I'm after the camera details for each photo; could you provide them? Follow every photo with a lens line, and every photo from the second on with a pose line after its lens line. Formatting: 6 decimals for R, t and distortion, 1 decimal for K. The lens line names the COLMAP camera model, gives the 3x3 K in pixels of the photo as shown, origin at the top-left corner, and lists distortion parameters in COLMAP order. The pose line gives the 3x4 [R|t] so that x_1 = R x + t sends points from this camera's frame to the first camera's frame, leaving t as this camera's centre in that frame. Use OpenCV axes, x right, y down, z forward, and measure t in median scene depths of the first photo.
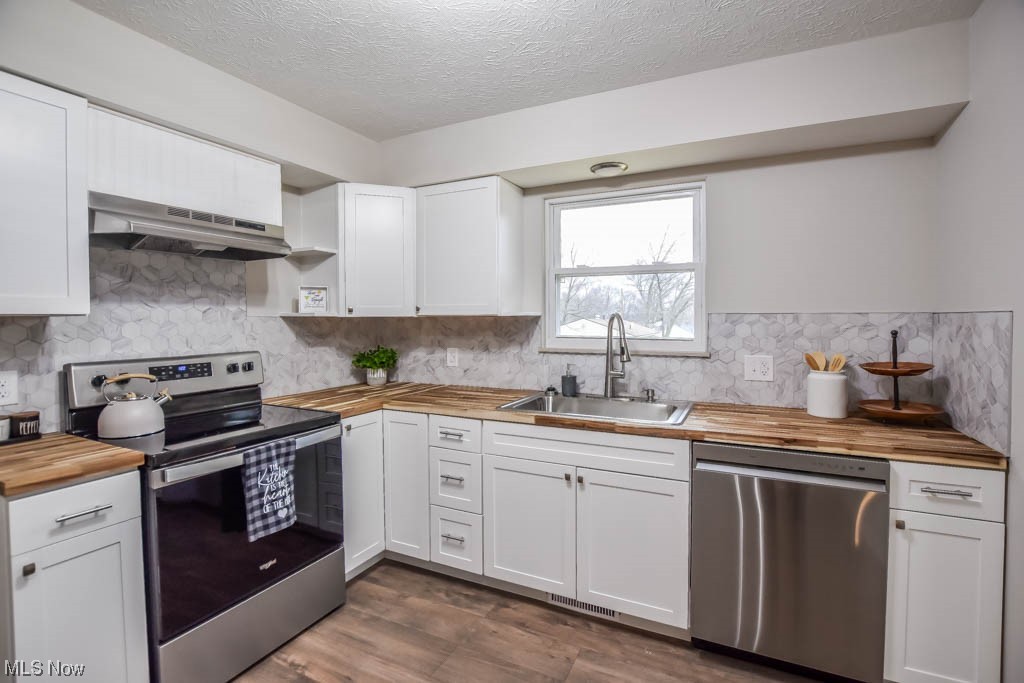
lens RADIAL K [[462.6, 0, 533.0], [0, 462.6, 326.9], [0, 0, 1]] dist [-0.033939, 0.006172]
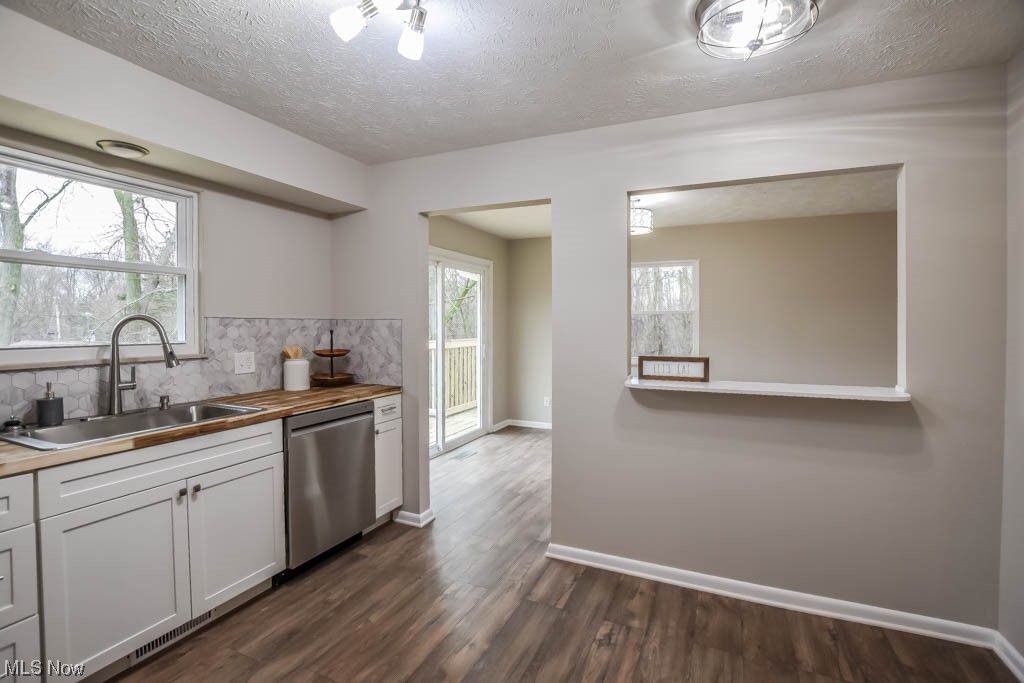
lens RADIAL K [[462.6, 0, 510.3], [0, 462.6, 338.2], [0, 0, 1]] dist [-0.033939, 0.006172]
pose [[-0.002223, -0.028879, 0.999580, -0.788826], [0.018656, 0.999408, 0.028915, 0.001749], [-0.999823, 0.018713, -0.001683, 0.320130]]
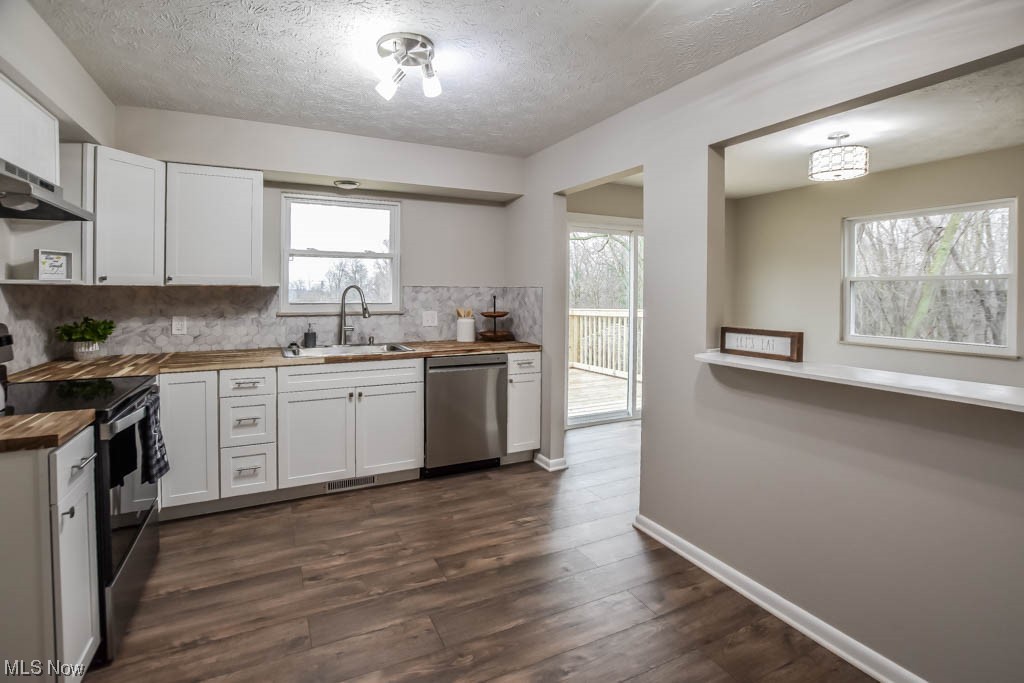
lens RADIAL K [[462.6, 0, 492.0], [0, 462.6, 301.3], [0, 0, 1]] dist [-0.033939, 0.006172]
pose [[0.633492, -0.011216, 0.773668, -0.747178], [0.010184, 0.999929, 0.006157, 0.017803], [-0.773682, 0.003979, 0.633561, -0.284473]]
